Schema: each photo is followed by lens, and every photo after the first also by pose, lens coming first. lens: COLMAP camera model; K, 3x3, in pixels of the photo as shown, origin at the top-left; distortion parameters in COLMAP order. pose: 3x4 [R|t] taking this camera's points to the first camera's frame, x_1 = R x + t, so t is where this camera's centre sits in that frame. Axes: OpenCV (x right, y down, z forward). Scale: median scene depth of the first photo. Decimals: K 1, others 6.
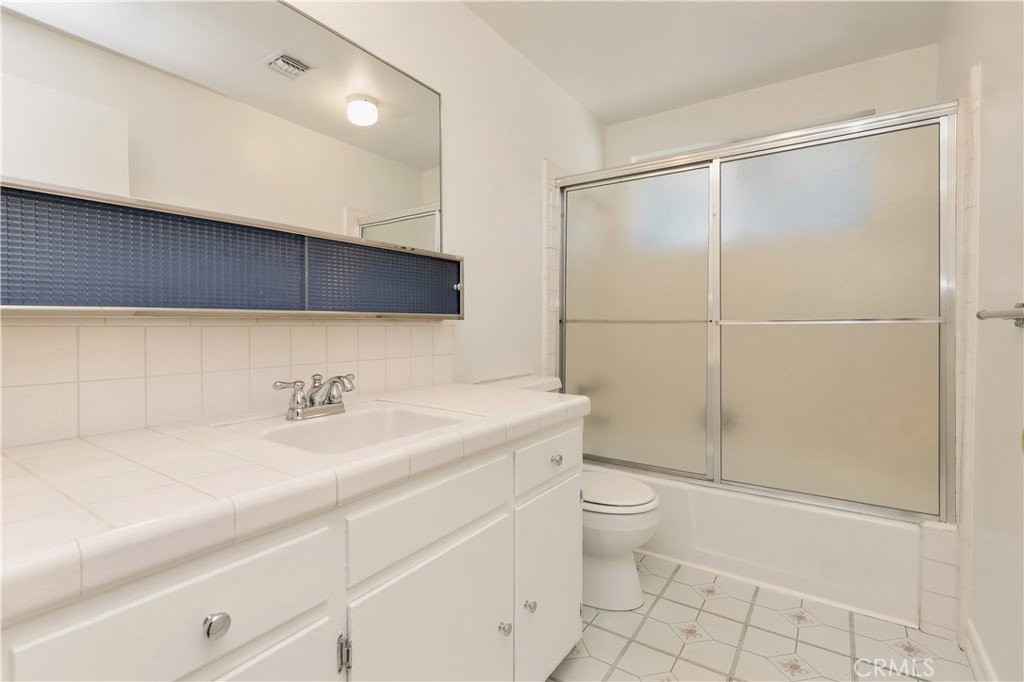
lens RADIAL K [[462.3, 0, 510.6], [0, 462.3, 334.8], [0, 0, 1]] dist [0.004901, -0.001286]
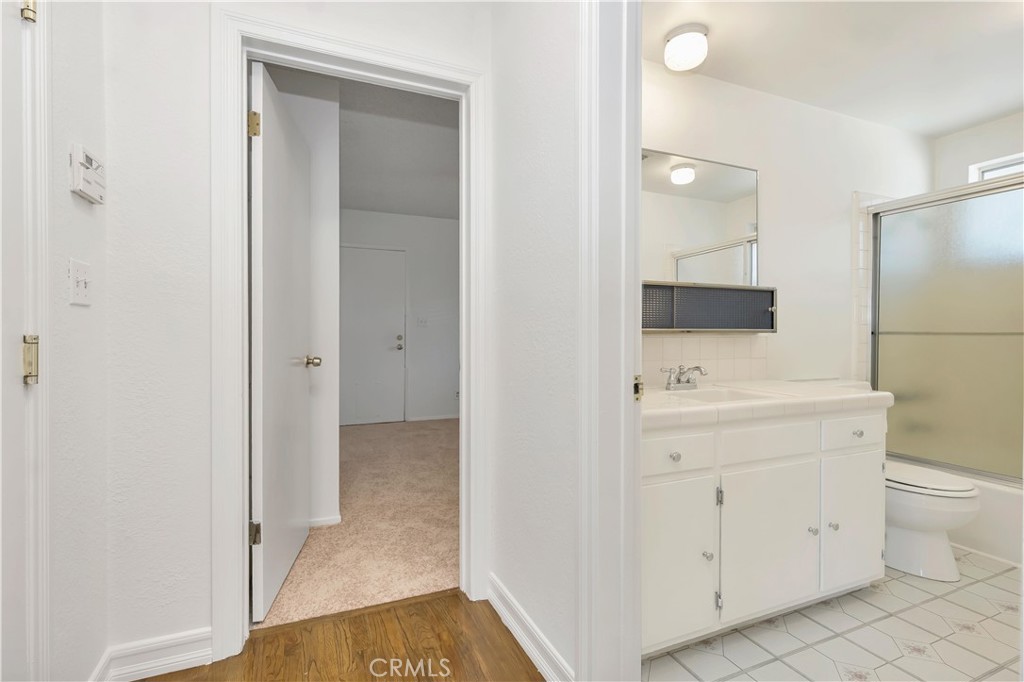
lens RADIAL K [[462.3, 0, 495.6], [0, 462.3, 341.7], [0, 0, 1]] dist [0.004901, -0.001286]
pose [[0.821869, 0.006590, -0.569638, -0.003685], [-0.010723, 0.999935, -0.003903, 0.008198], [0.569576, 0.009316, 0.821886, -0.620734]]
